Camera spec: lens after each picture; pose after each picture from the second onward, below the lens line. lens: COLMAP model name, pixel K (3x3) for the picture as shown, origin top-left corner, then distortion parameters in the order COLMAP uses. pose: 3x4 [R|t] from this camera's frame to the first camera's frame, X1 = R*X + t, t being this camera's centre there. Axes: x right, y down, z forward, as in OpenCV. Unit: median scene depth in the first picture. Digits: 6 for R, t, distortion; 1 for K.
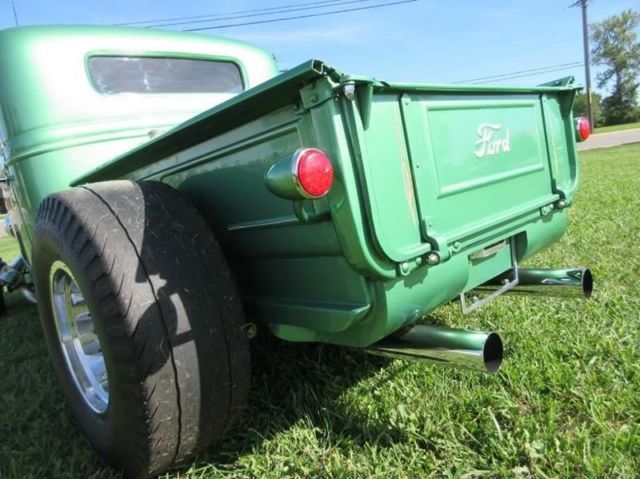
lens RADIAL K [[474.7, 0, 323.1], [0, 474.7, 236.1], [0, 0, 1]] dist [-0.006470, -0.002817]
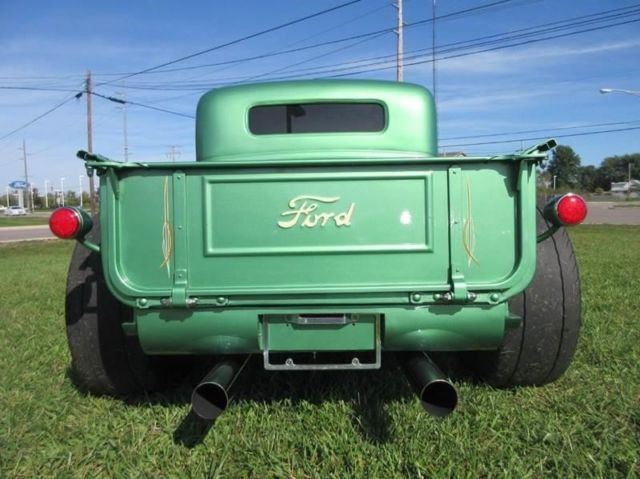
lens RADIAL K [[474.7, 0, 323.1], [0, 474.7, 236.1], [0, 0, 1]] dist [-0.006470, -0.002817]
pose [[0.712385, 0.170306, -0.680811, 1.292121], [-0.180195, 0.981973, 0.057091, -0.258979], [0.678261, 0.082007, 0.730231, 0.335748]]
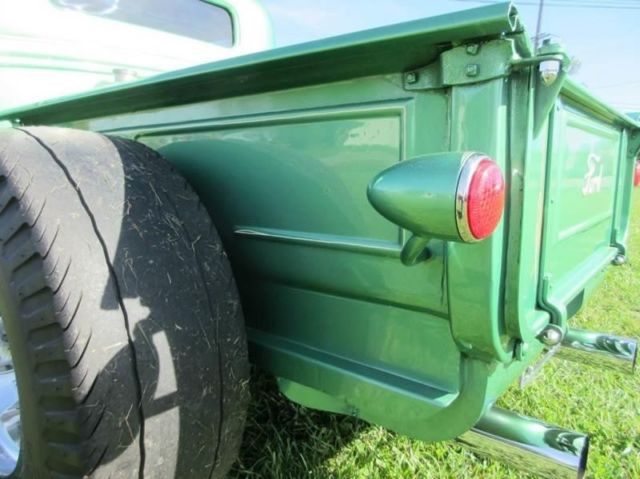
lens RADIAL K [[474.7, 0, 323.1], [0, 474.7, 236.1], [0, 0, 1]] dist [-0.006470, -0.002817]
pose [[0.973994, 0.166215, 0.153978, -0.218570], [-0.171048, 0.985087, 0.018601, -0.051339], [-0.148590, -0.044455, 0.987899, 0.352188]]
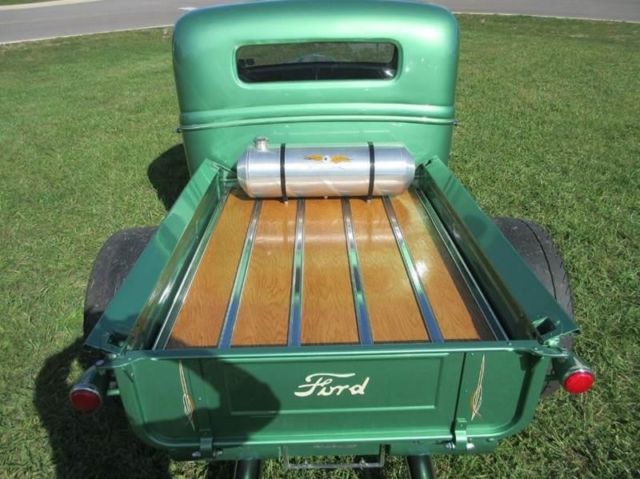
lens RADIAL K [[474.7, 0, 323.1], [0, 474.7, 236.1], [0, 0, 1]] dist [-0.006470, -0.002817]
pose [[0.726821, 0.457497, -0.512276, 0.880594], [-0.184003, 0.848297, 0.496522, -1.201776], [0.661720, -0.266623, 0.700741, 0.424812]]
